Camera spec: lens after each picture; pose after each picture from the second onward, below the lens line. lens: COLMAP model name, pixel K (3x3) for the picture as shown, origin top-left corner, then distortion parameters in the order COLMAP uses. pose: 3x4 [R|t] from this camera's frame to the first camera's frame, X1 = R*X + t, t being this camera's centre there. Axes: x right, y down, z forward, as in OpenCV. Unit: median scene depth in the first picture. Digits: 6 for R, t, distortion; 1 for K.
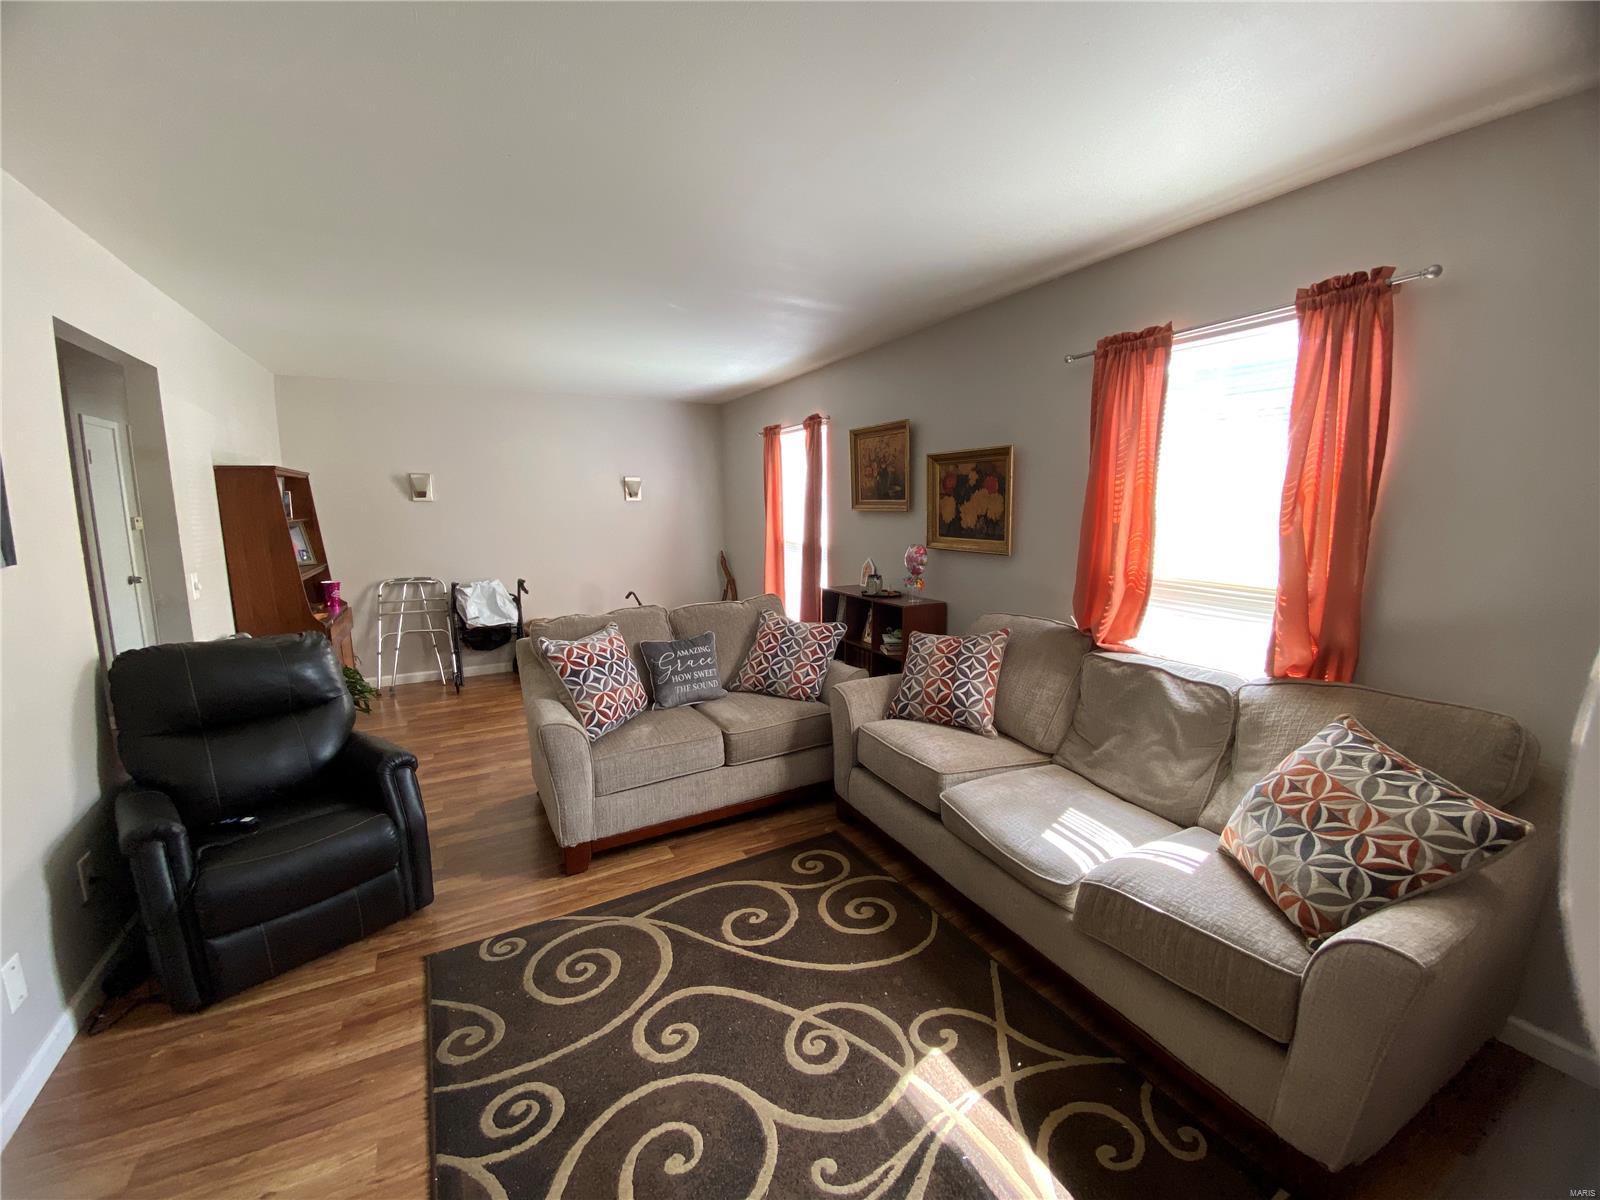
lens RADIAL K [[650.5, 0, 794.6], [0, 650.5, 588.8], [0, 0, 1]] dist [-0.002692, -0.000202]
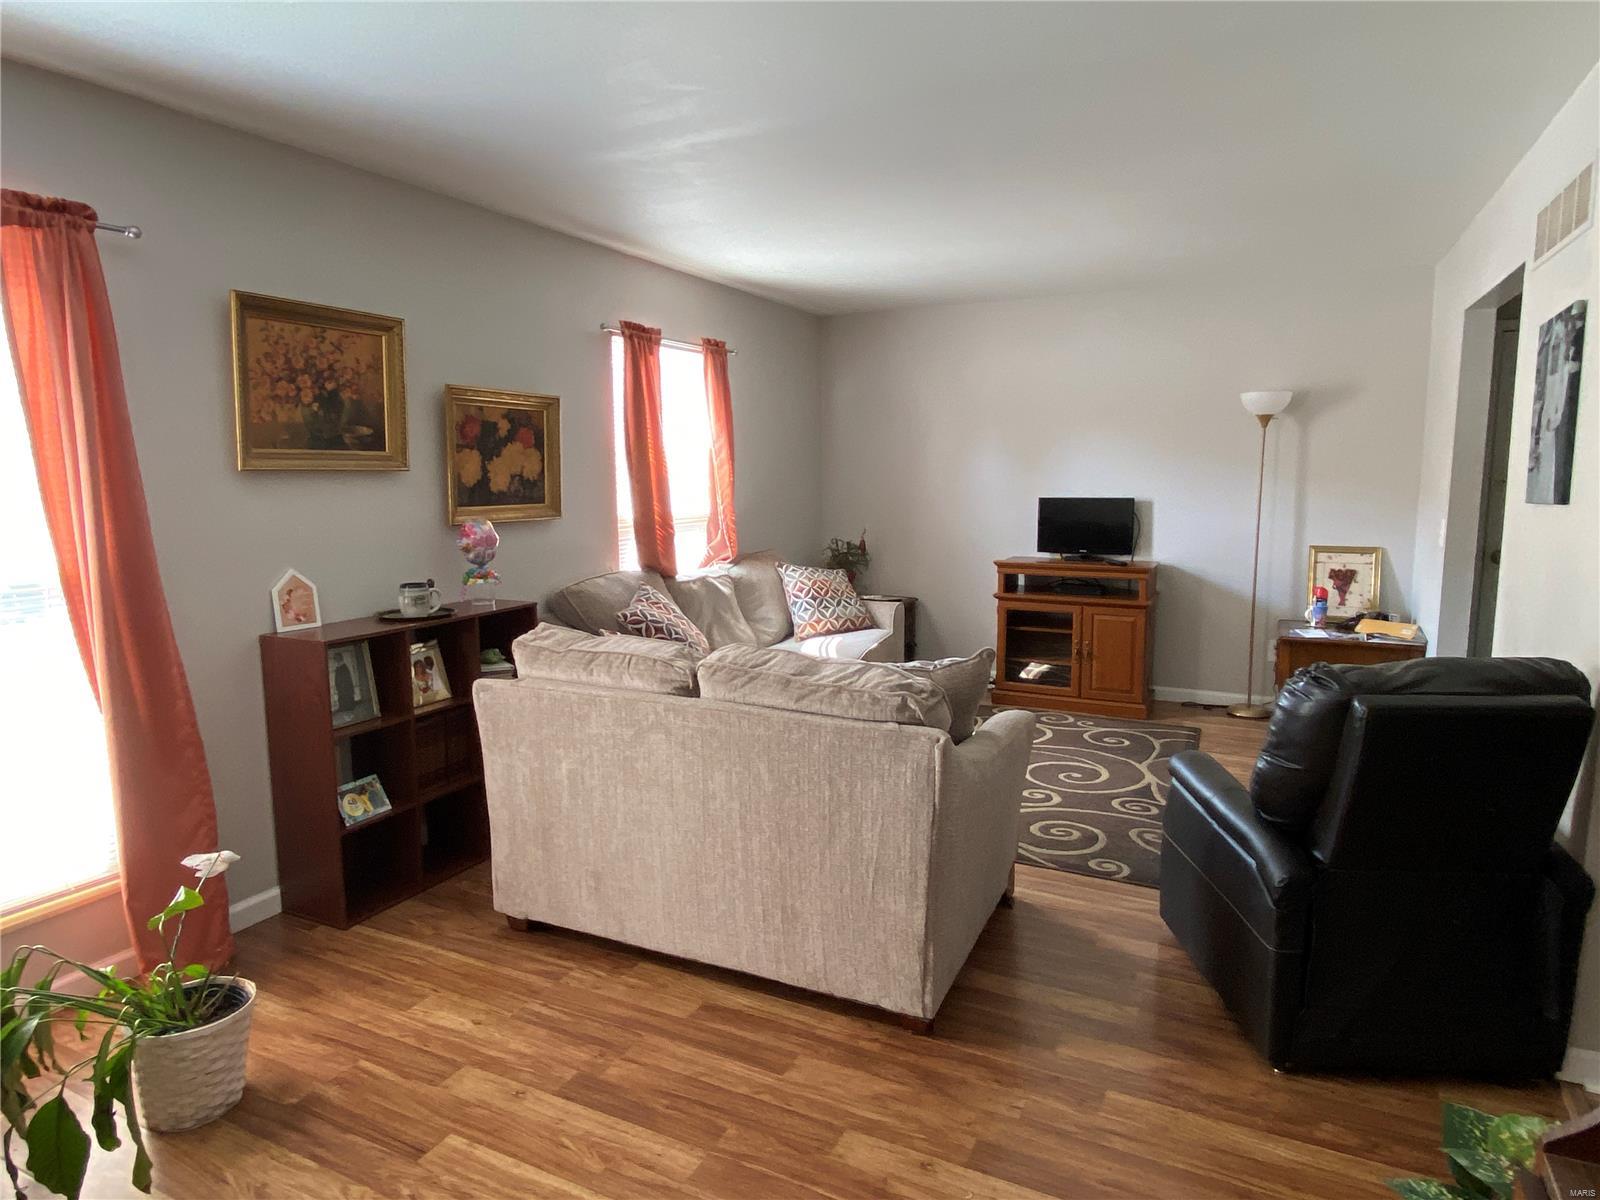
lens RADIAL K [[961.0, 0, 795.6], [0, 961.0, 605.3], [0, 0, 1]] dist [-0.009051, -0.002887]
pose [[-0.585040, -0.091594, 0.805816, -0.889006], [0.124214, 0.971759, 0.200639, -0.151226], [-0.801436, 0.217476, -0.557140, 1.419596]]
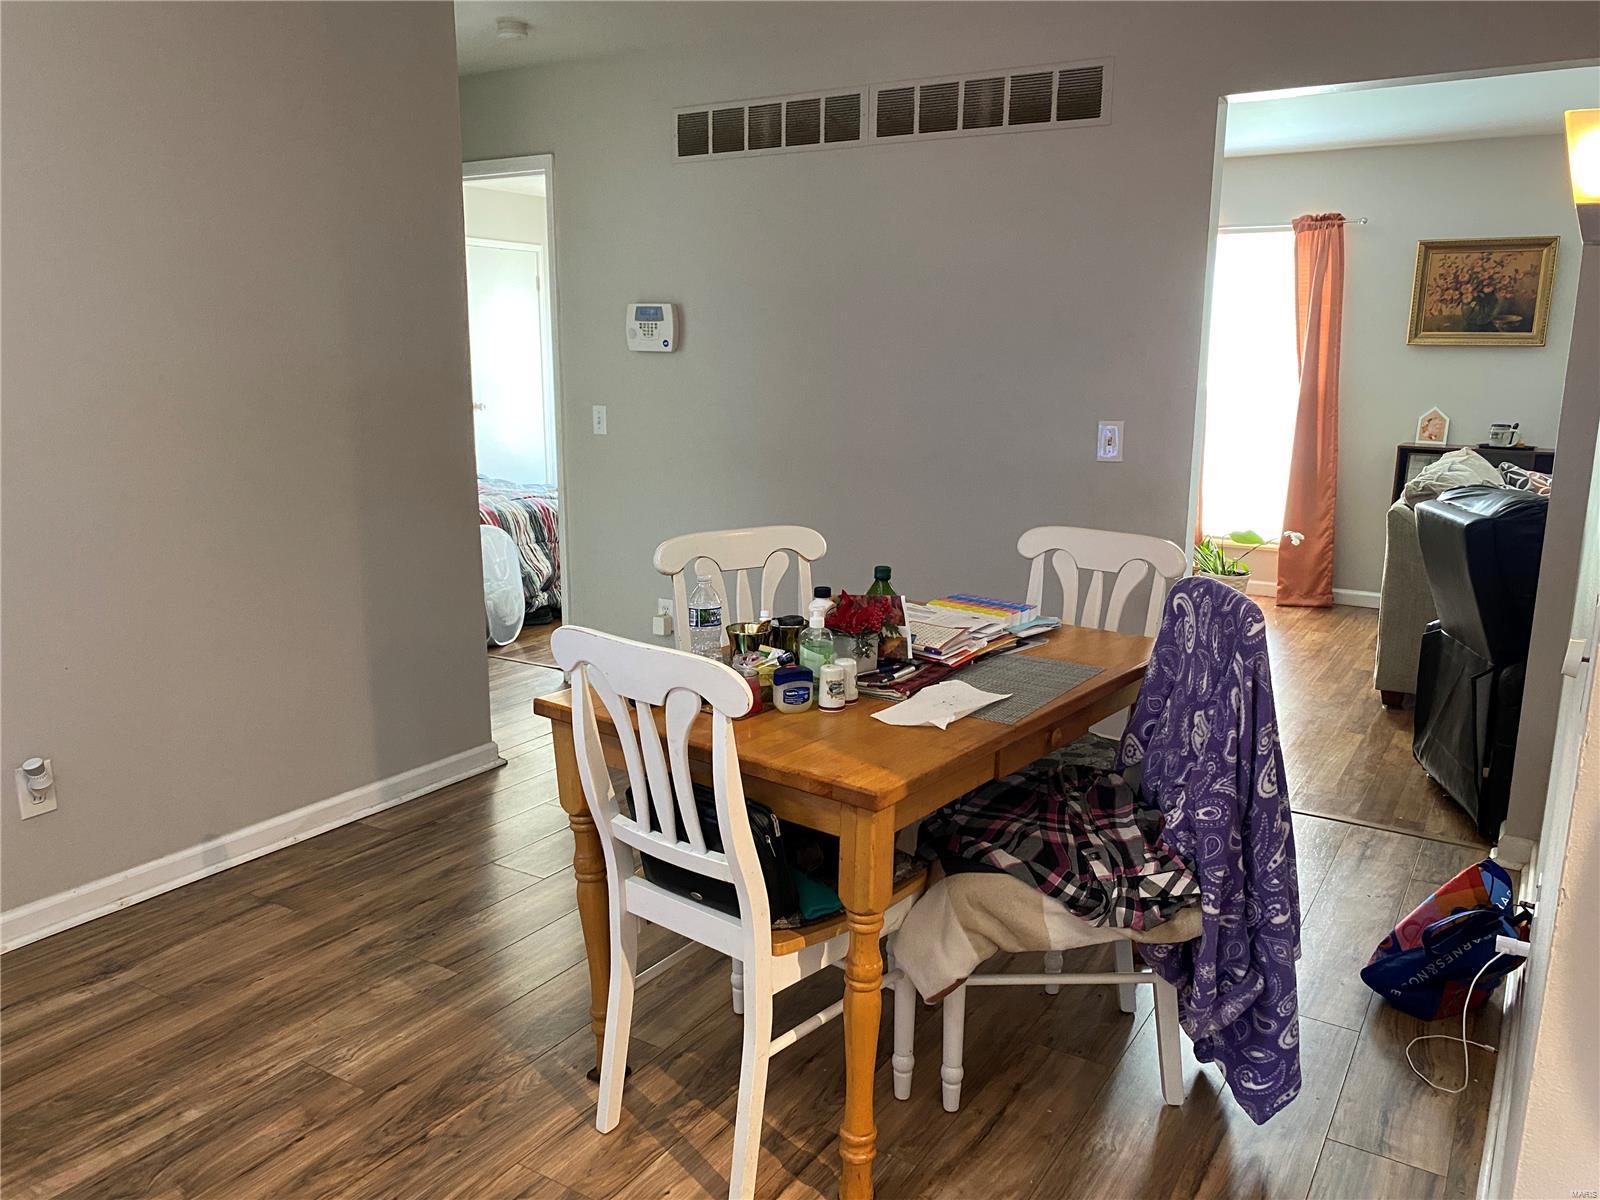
lens RADIAL K [[1220.8, 0, 799.2], [0, 1220.8, 598.6], [0, 0, 1]] dist [-0.008647, -0.003461]
pose [[0.865387, -0.080402, 0.494613, -1.690758], [0.046126, 0.995635, 0.081144, 0.039347], [-0.498977, -0.047406, 0.865317, 0.114273]]
